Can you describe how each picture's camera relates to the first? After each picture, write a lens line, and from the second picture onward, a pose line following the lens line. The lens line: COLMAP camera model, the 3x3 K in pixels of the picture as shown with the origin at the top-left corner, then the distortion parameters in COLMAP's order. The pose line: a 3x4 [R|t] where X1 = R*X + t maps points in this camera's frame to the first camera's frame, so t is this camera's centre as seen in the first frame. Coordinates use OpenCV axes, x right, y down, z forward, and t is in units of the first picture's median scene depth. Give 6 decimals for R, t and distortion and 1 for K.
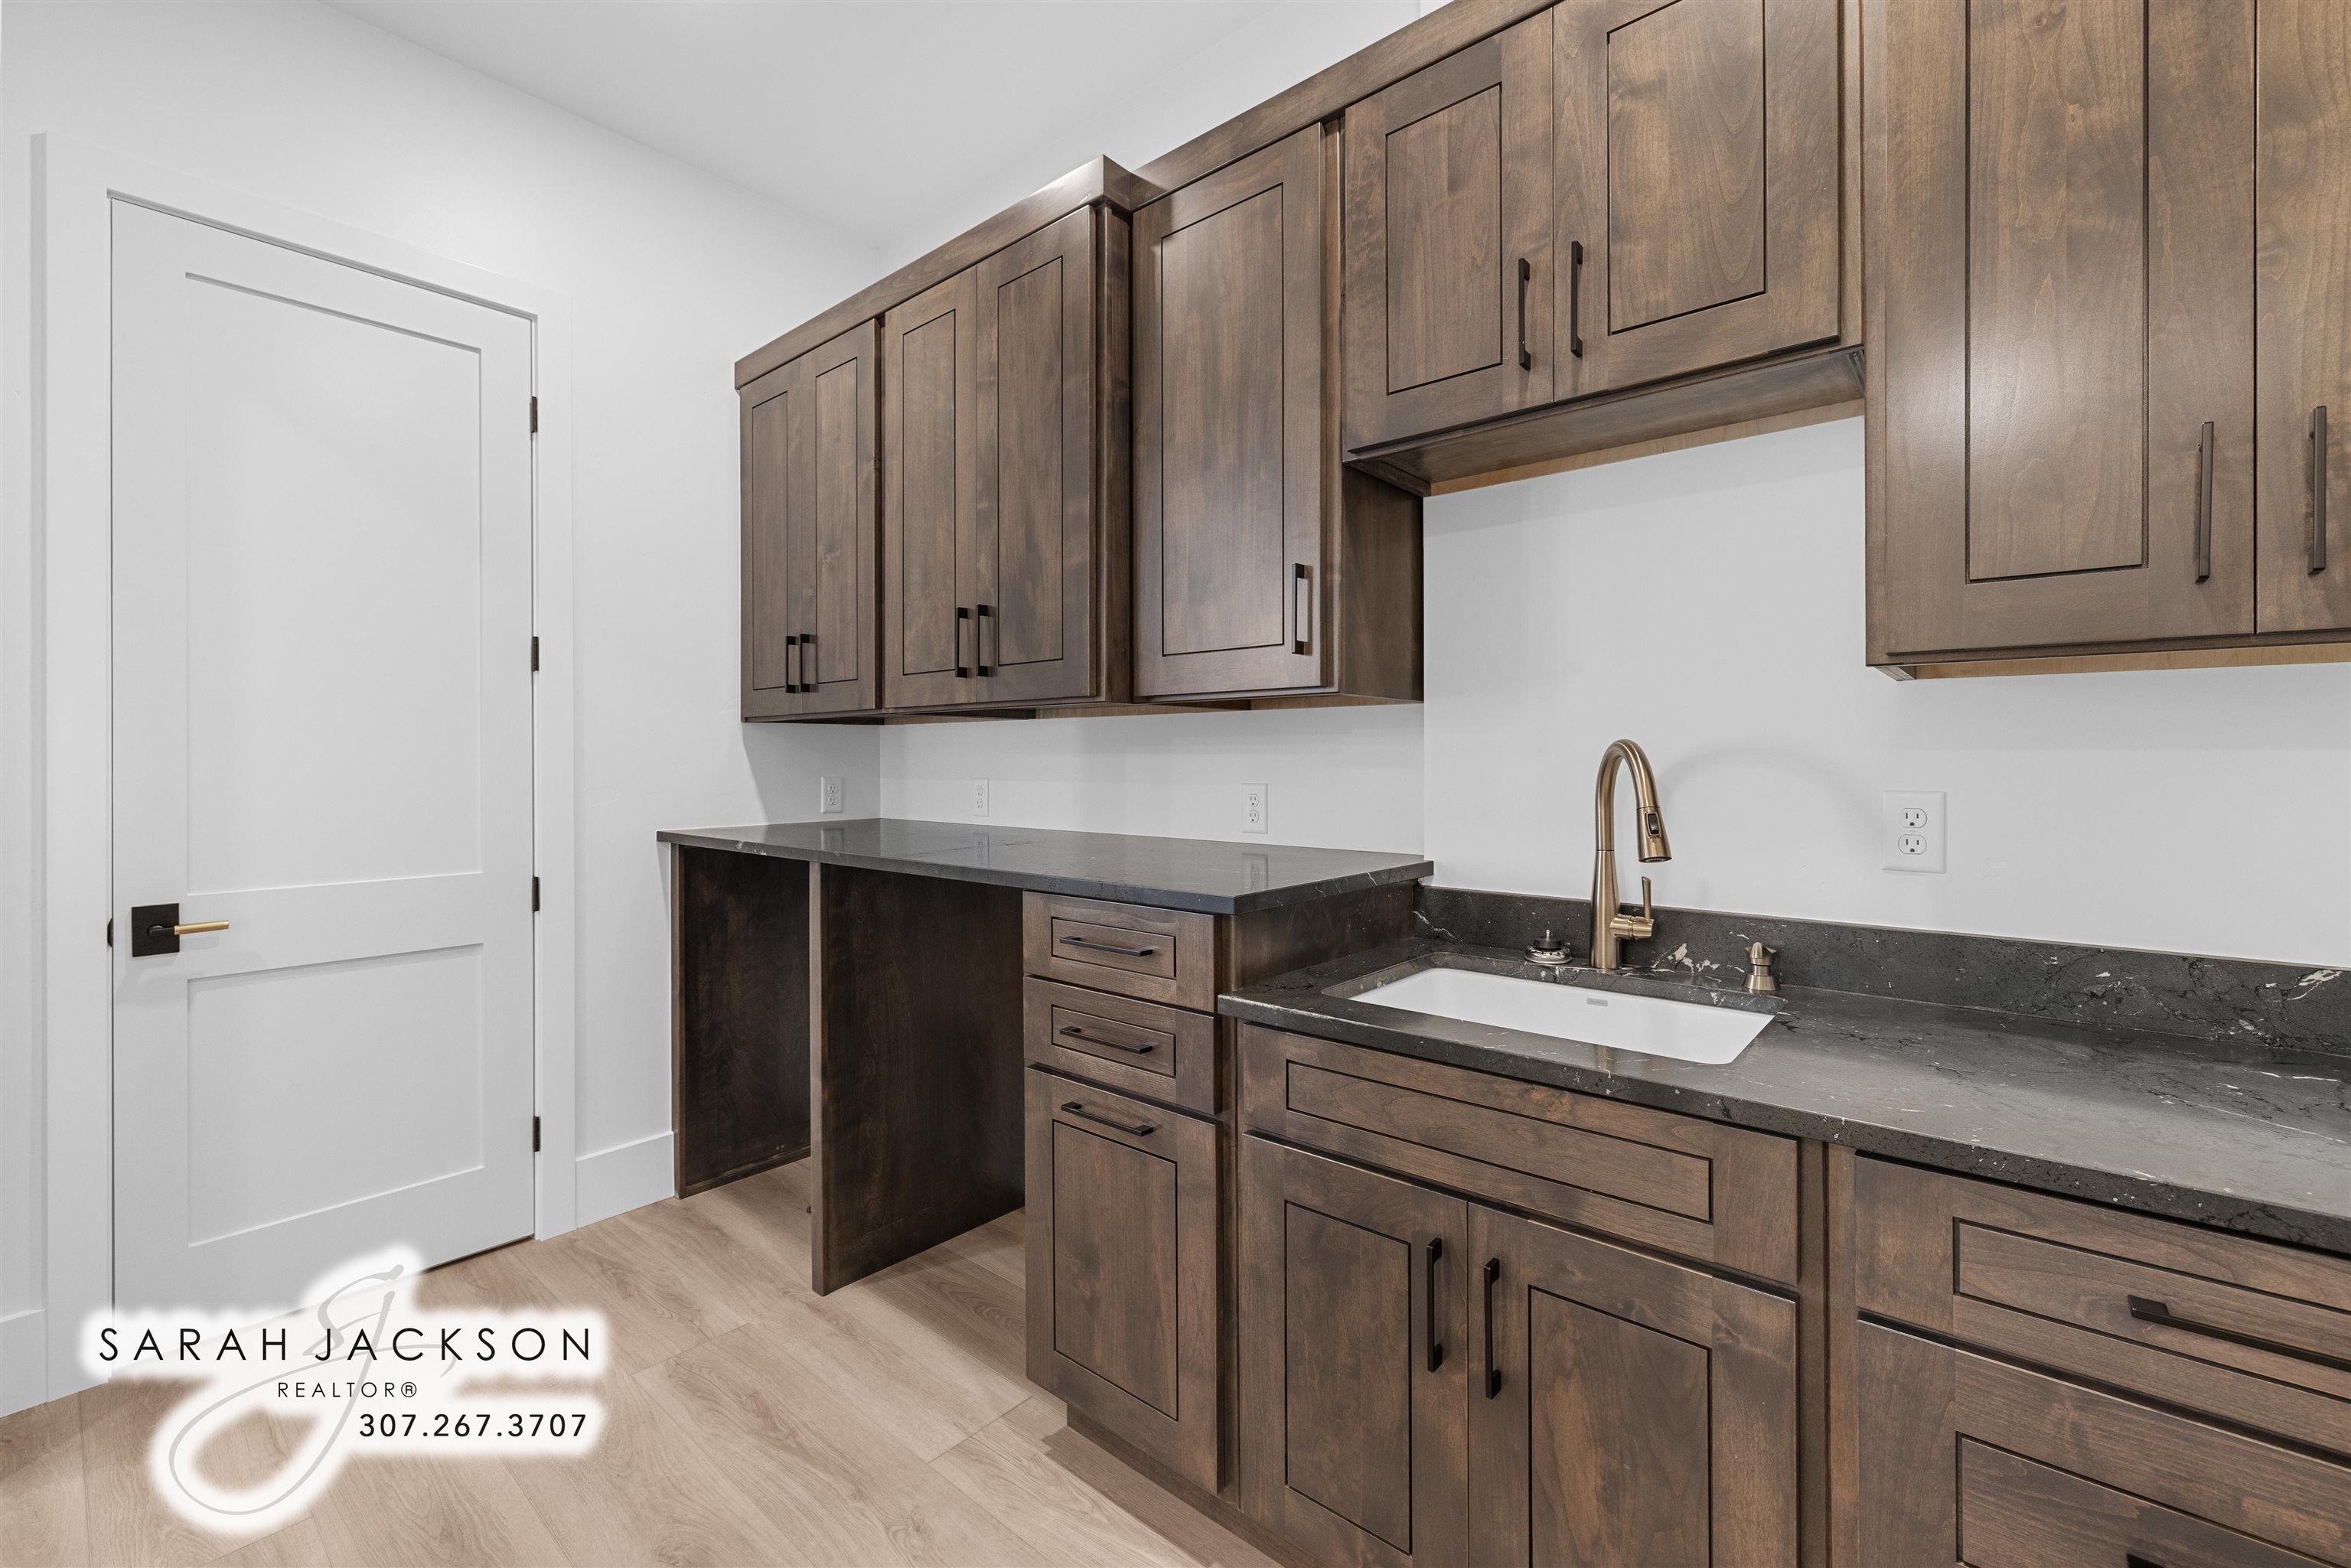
lens RADIAL K [[981.1, 0, 1163.7], [0, 981.1, 764.7], [0, 0, 1]] dist [0.001313, 0.000377]
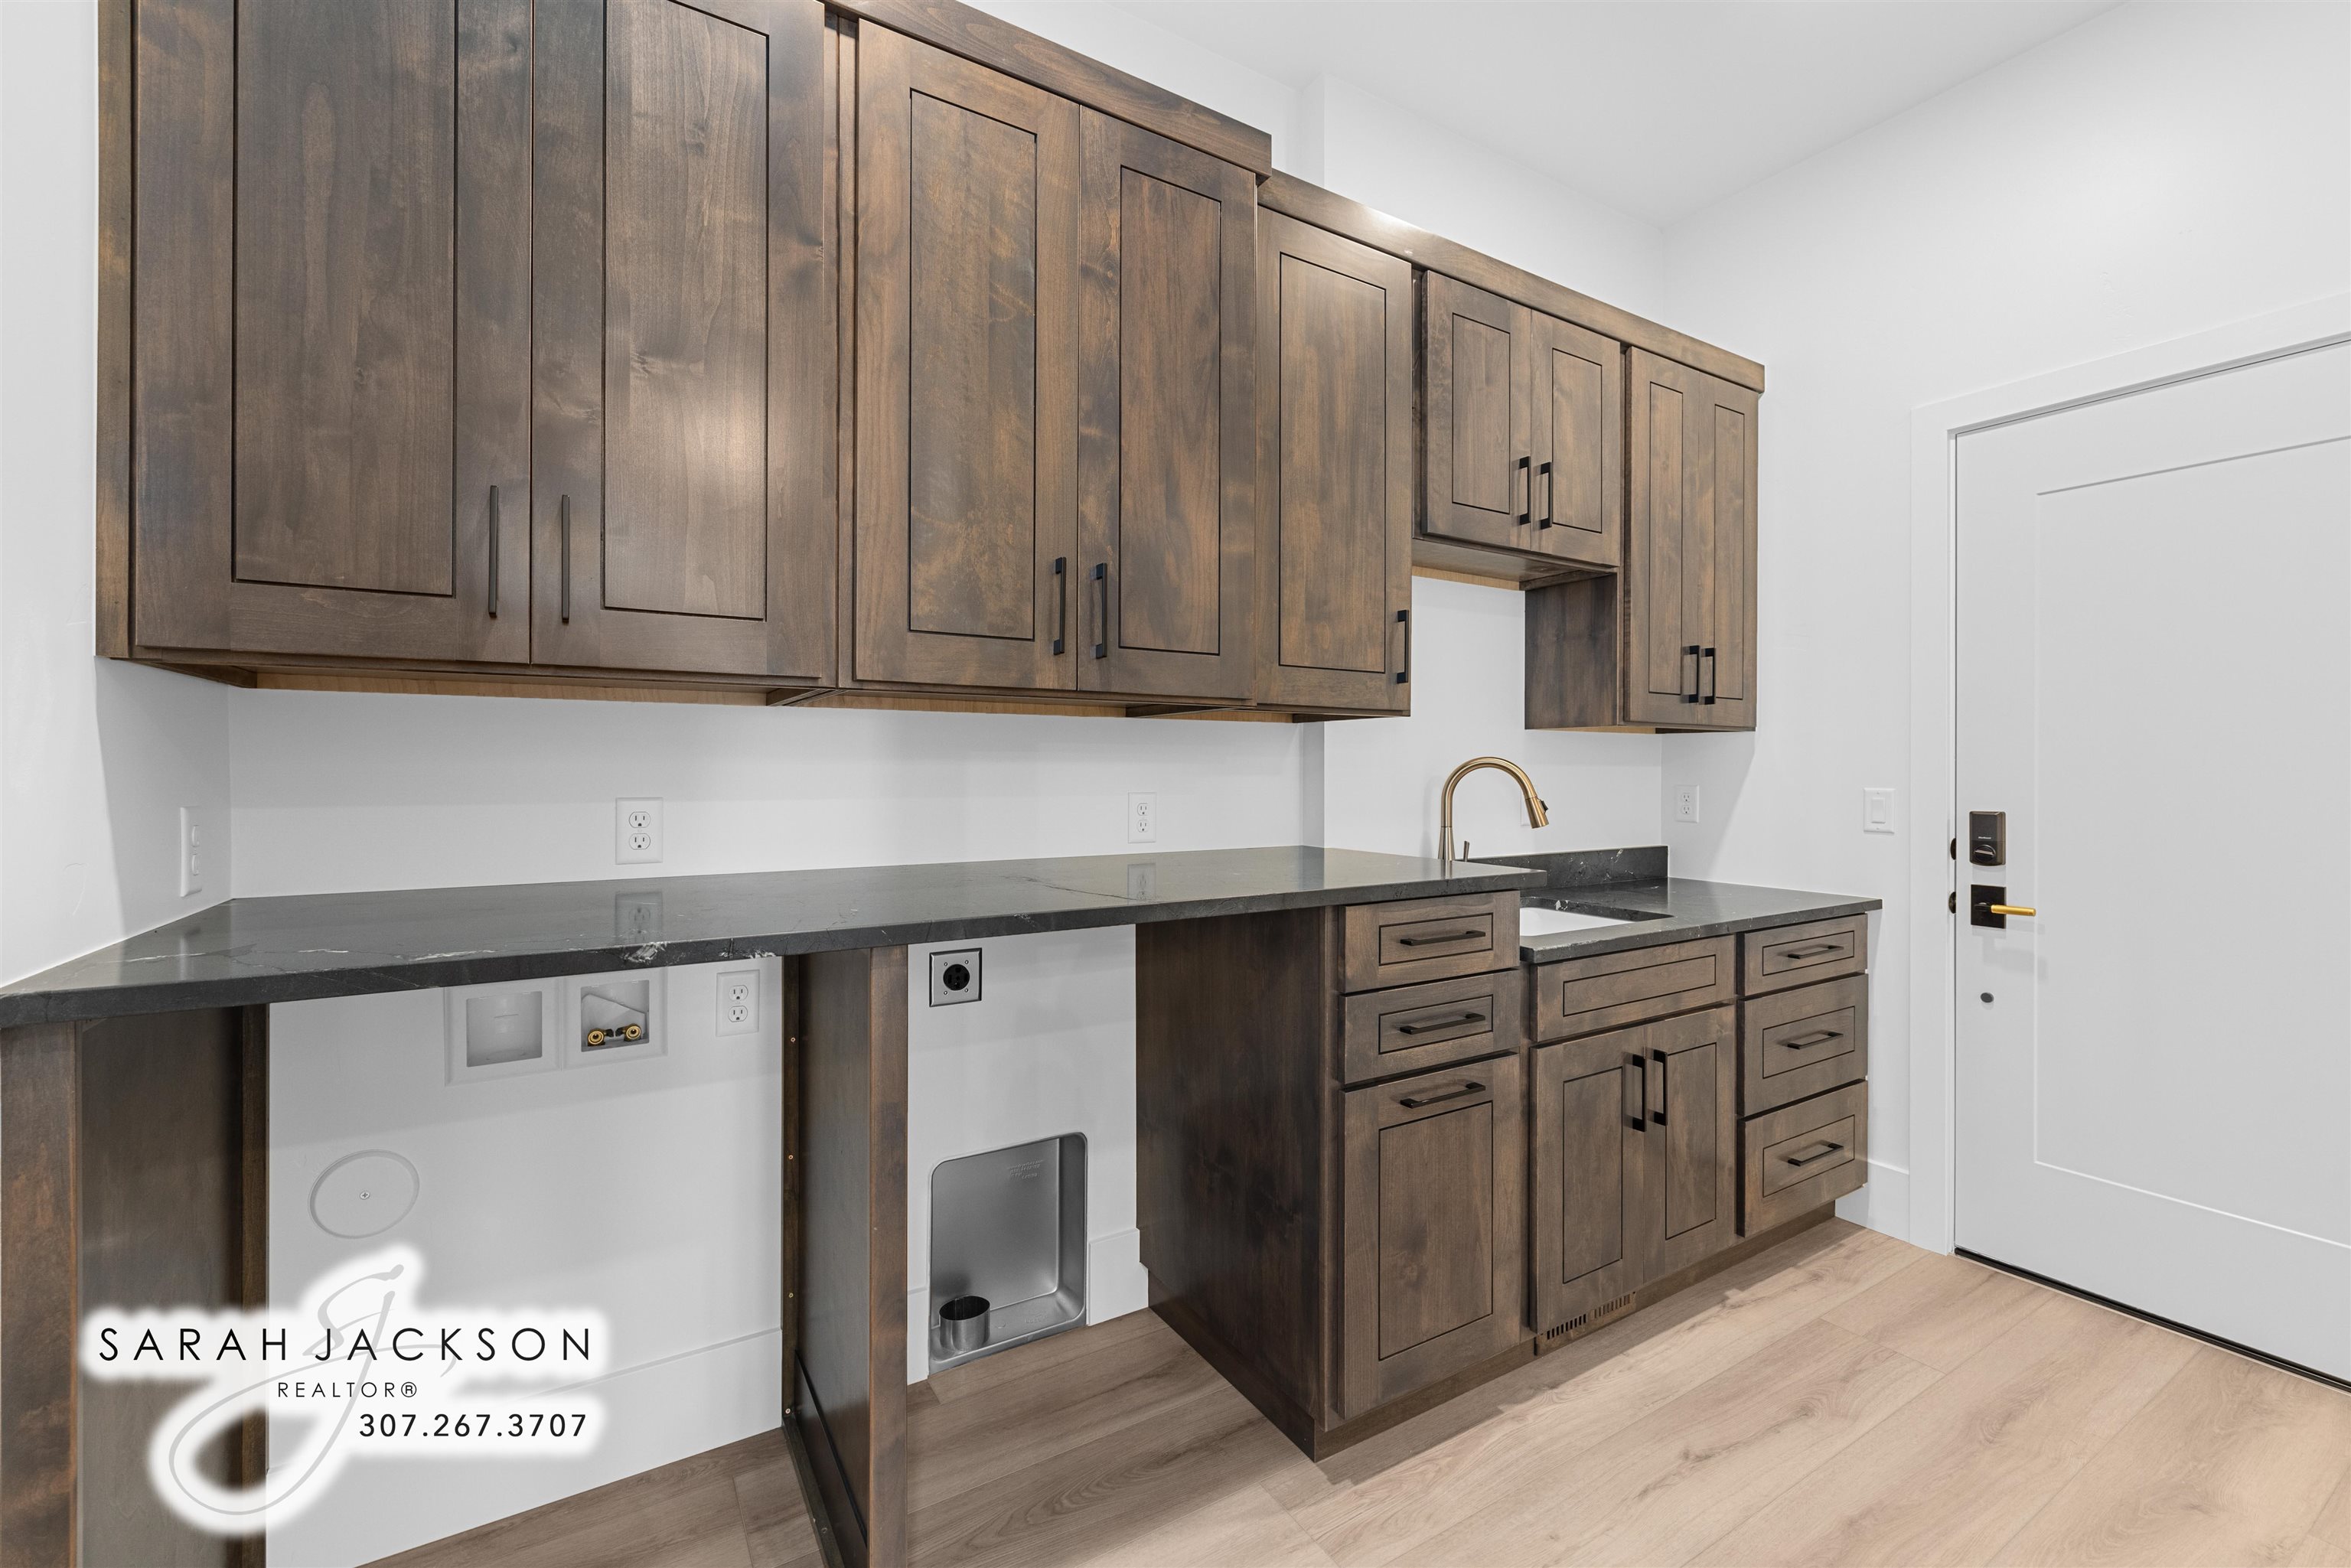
lens RADIAL K [[981.1, 0, 1174.6], [0, 981.1, 770.4], [0, 0, 1]] dist [0.001313, 0.000377]
pose [[0.300232, -0.001045, 0.953866, -1.223850], [0.001510, 0.999999, 0.000620, -0.004025], [-0.953865, 0.001254, 0.300234, 0.979134]]
